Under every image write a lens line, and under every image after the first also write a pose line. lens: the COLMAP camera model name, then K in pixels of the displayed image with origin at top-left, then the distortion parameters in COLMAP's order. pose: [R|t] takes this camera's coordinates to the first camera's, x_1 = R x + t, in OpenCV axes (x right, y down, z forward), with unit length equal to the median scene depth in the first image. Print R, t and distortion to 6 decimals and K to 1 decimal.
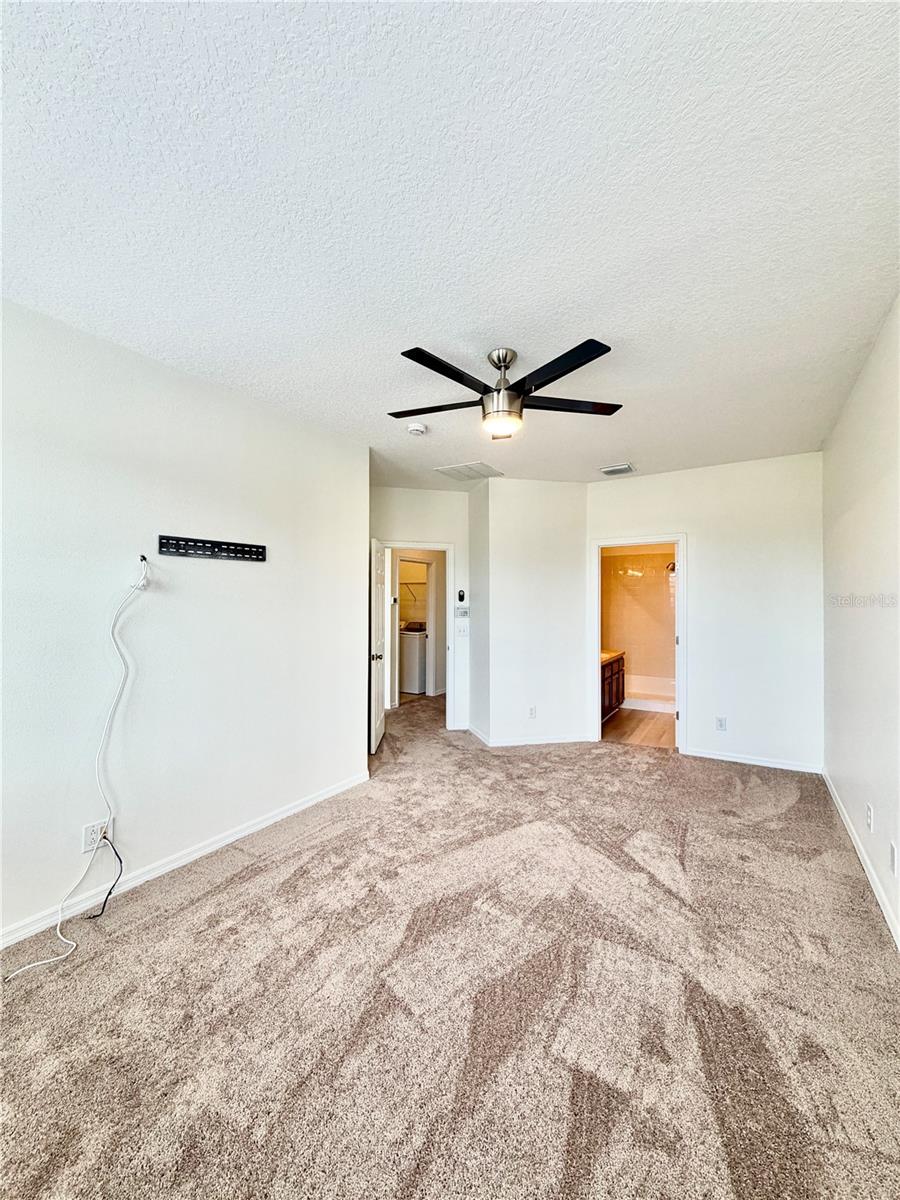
lens RADIAL K [[478.9, 0, 450.0], [0, 478.9, 600.0], [0, 0, 1]] dist [-0.000072, -0.000062]
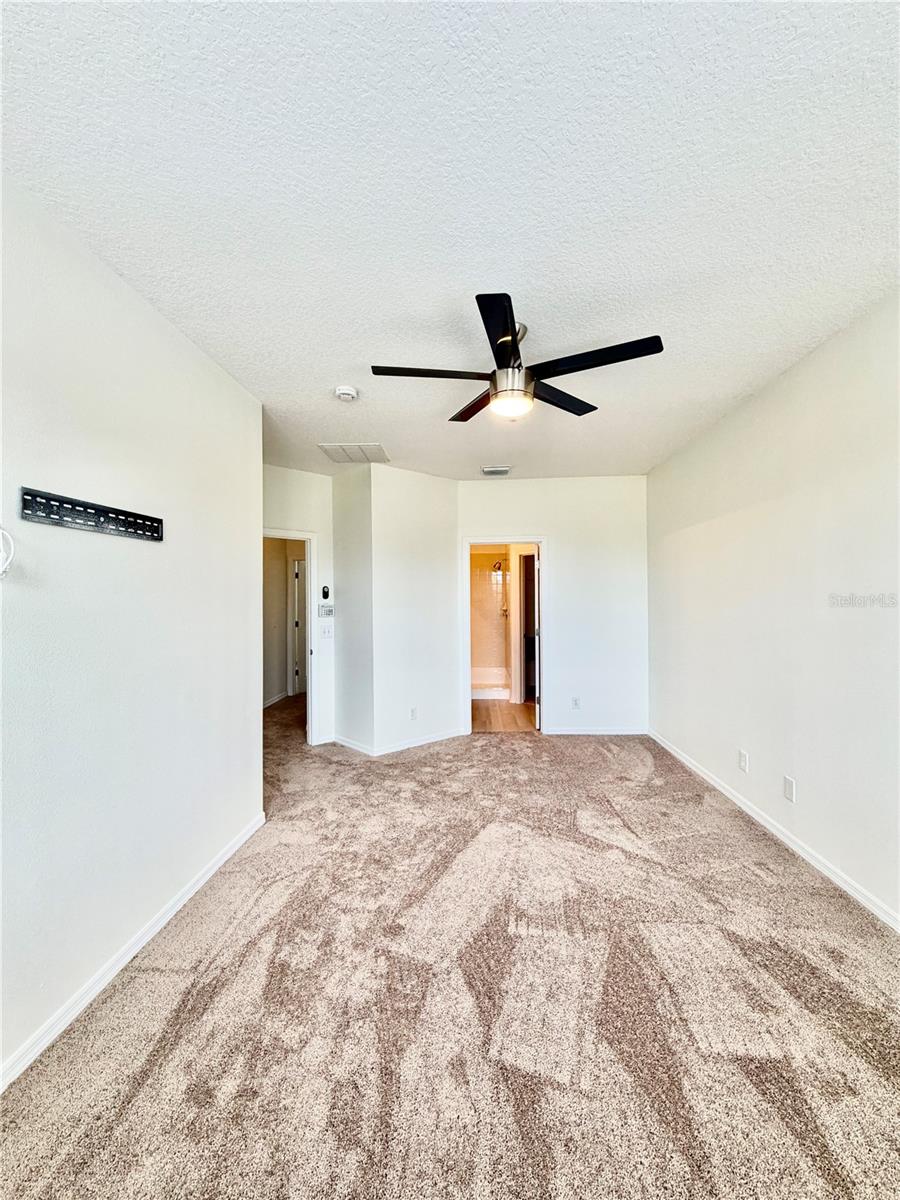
lens RADIAL K [[478.9, 0, 450.0], [0, 478.9, 600.0], [0, 0, 1]] dist [-0.000072, -0.000062]
pose [[0.878488, -0.009230, 0.477676, -0.395128], [0.007446, 0.999956, 0.005628, 0.003518], [-0.477707, -0.001388, 0.878518, 0.217409]]
